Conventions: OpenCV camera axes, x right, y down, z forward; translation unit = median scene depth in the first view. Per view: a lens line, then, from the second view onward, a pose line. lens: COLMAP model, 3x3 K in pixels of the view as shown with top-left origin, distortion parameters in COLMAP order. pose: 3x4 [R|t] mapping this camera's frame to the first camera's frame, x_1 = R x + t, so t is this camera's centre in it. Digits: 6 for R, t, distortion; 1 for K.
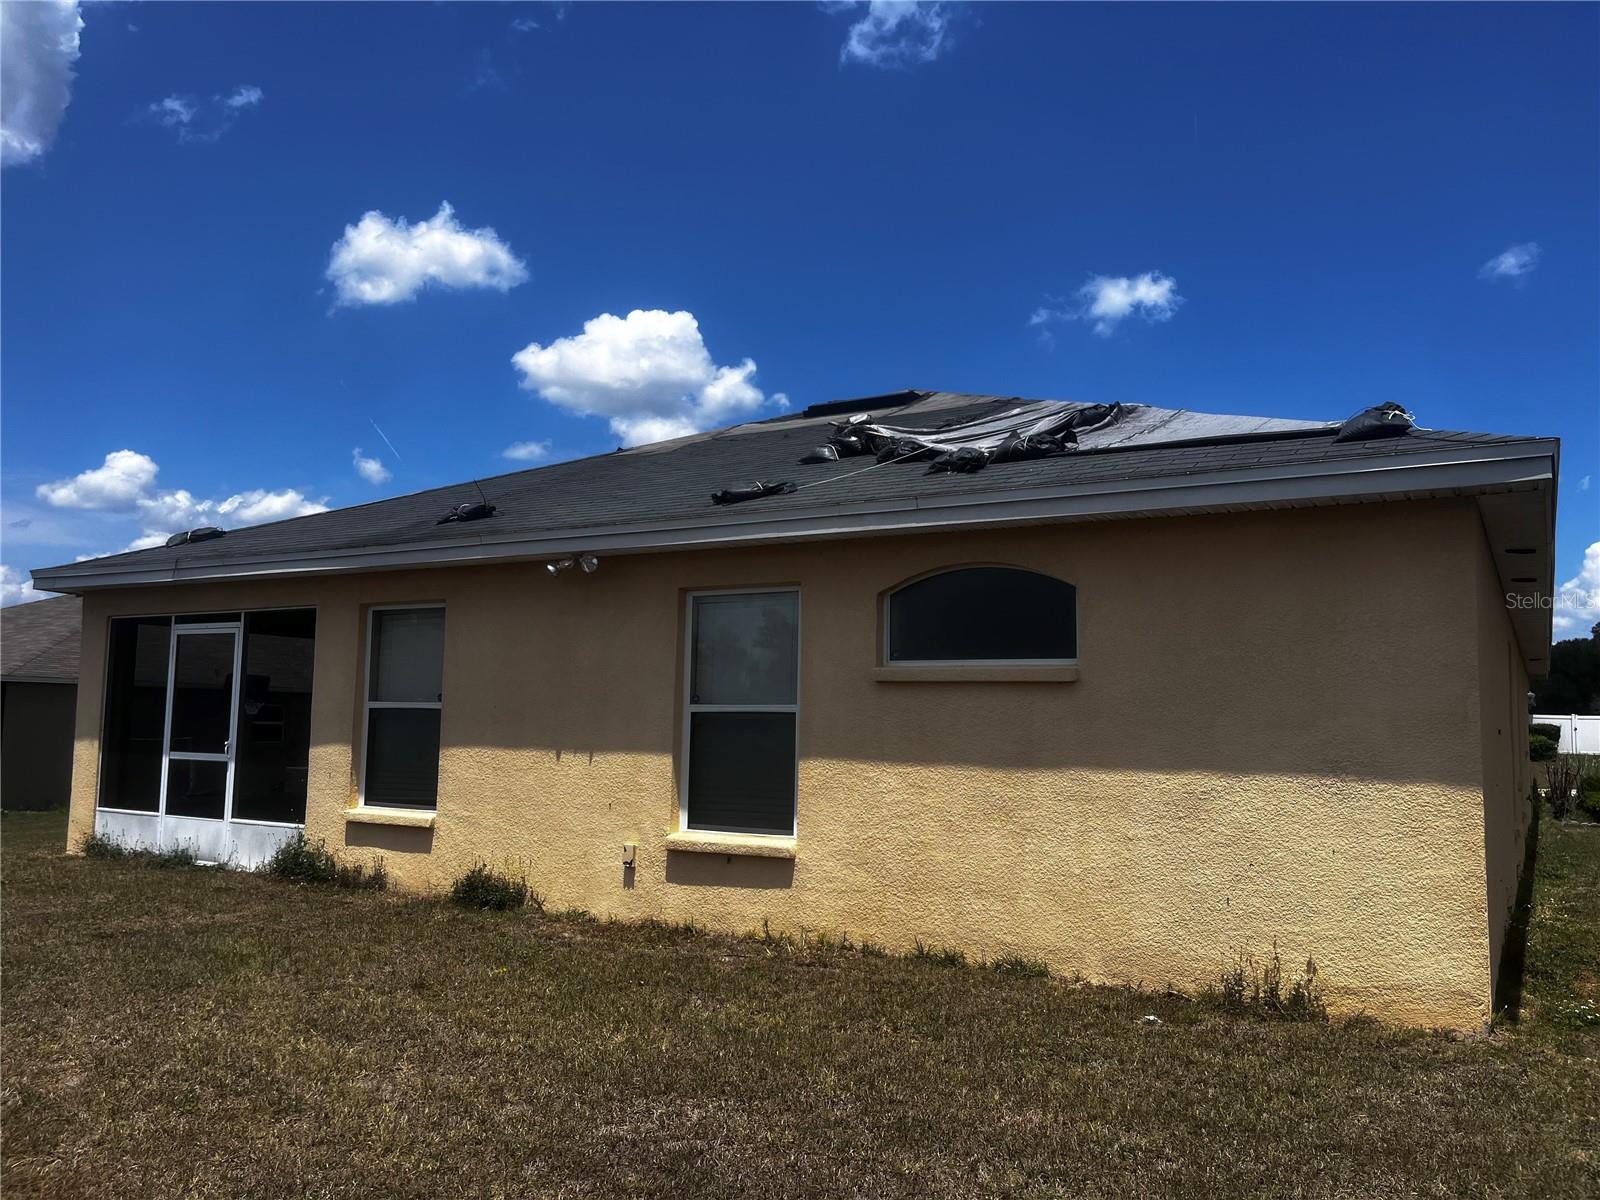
lens RADIAL K [[1203.5, 0, 800.0], [0, 1203.5, 600.0], [0, 0, 1]] dist [0.064306, -0.065376]
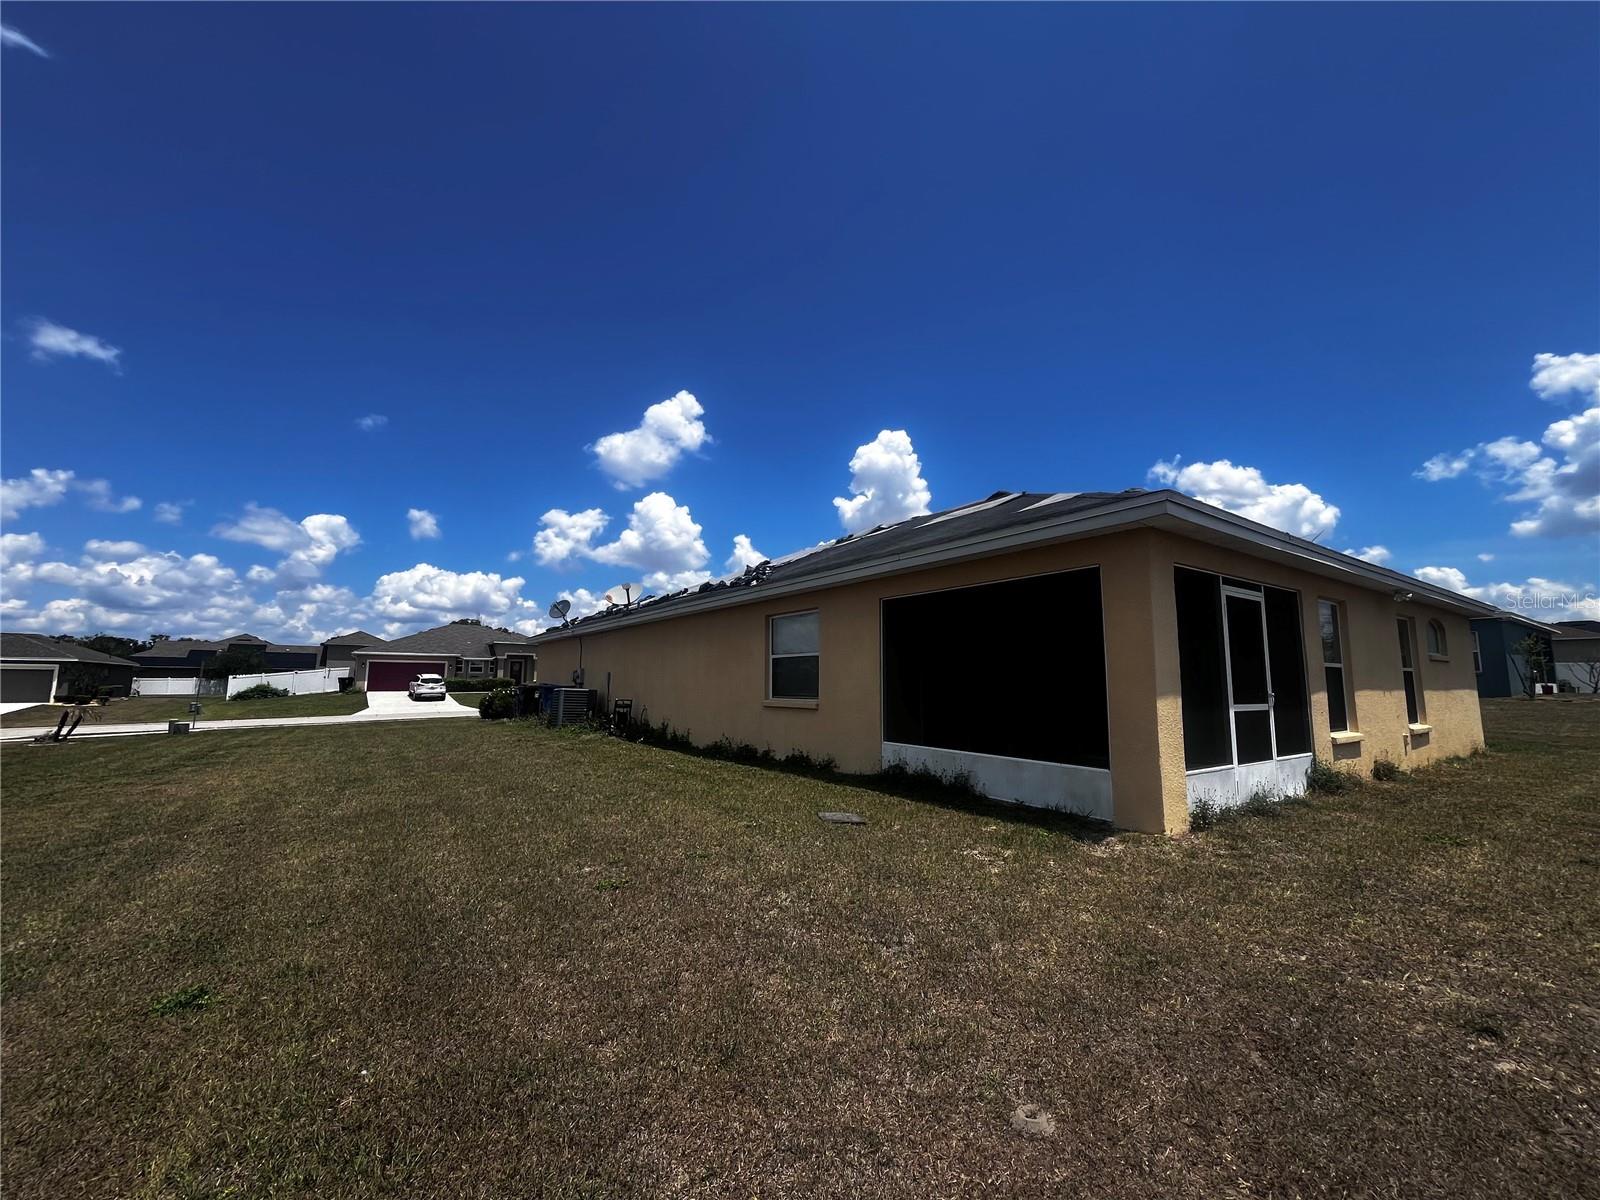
lens RADIAL K [[644.8, 0, 800.0], [0, 644.8, 600.0], [0, 0, 1]] dist [0.001820, 0.000076]
pose [[0.391489, 0.096008, 0.915160, -1.183203], [-0.092865, 0.993587, -0.064510, 0.105234], [-0.915485, -0.059731, 0.397894, 1.126547]]
